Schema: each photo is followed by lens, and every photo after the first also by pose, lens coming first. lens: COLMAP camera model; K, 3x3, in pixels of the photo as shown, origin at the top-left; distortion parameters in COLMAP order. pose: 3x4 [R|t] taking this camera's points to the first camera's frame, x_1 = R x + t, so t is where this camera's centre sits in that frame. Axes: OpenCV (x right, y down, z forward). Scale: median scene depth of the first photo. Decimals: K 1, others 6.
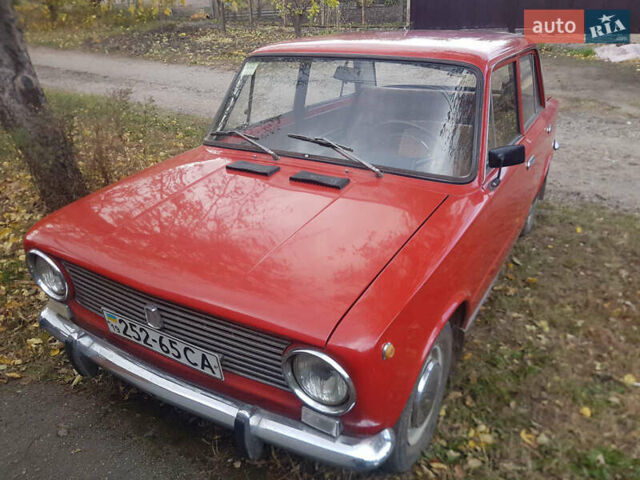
lens RADIAL K [[521.9, 0, 318.4], [0, 521.9, 237.4], [0, 0, 1]] dist [0.005166, -0.042425]
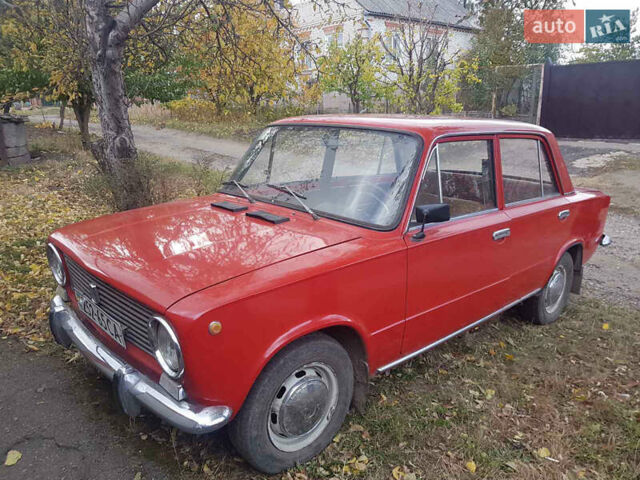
lens RADIAL K [[521.9, 0, 318.4], [0, 521.9, 237.4], [0, 0, 1]] dist [0.005166, -0.042425]
pose [[0.955257, 0.103581, -0.277046, 0.448887], [-0.153636, 0.974166, -0.165520, 0.115225], [0.252744, 0.200678, 0.946493, -0.096699]]
